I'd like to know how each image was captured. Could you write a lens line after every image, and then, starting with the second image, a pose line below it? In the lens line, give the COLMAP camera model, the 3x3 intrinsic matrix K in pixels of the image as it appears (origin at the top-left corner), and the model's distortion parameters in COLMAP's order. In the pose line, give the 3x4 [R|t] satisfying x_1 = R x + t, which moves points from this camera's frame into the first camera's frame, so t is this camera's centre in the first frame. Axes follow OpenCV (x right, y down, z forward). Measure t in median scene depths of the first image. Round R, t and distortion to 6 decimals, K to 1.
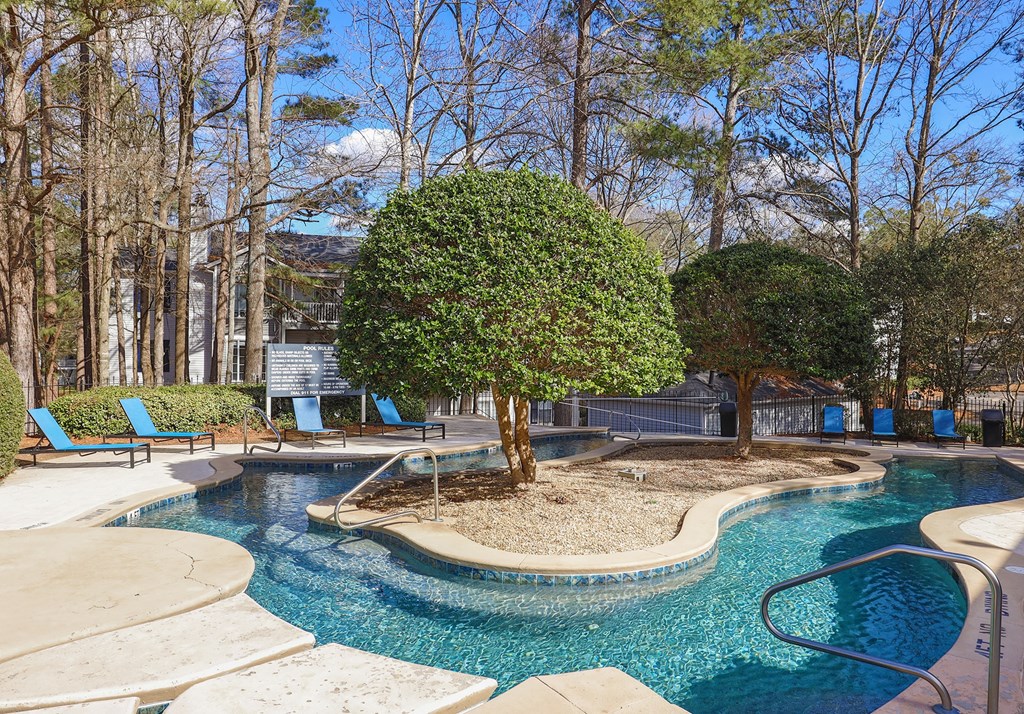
lens RADIAL K [[825.3, 0, 507.7], [0, 825.3, 356.2], [0, 0, 1]] dist [0.009789, 0.004506]
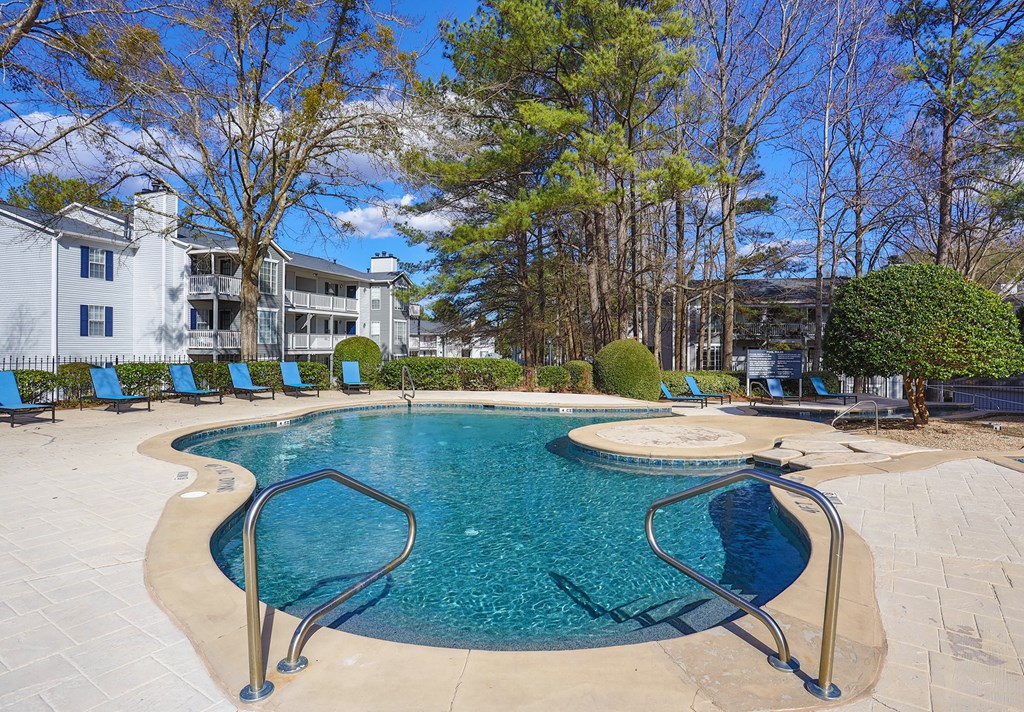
lens RADIAL K [[542.8, 0, 553.8], [0, 542.8, 348.1], [0, 0, 1]] dist [-0.063844, 0.039153]
pose [[0.856919, -0.002668, -0.515444, -0.087567], [-0.004527, 0.999909, -0.012701, -0.003120], [0.515431, 0.013217, 0.856829, -0.582273]]
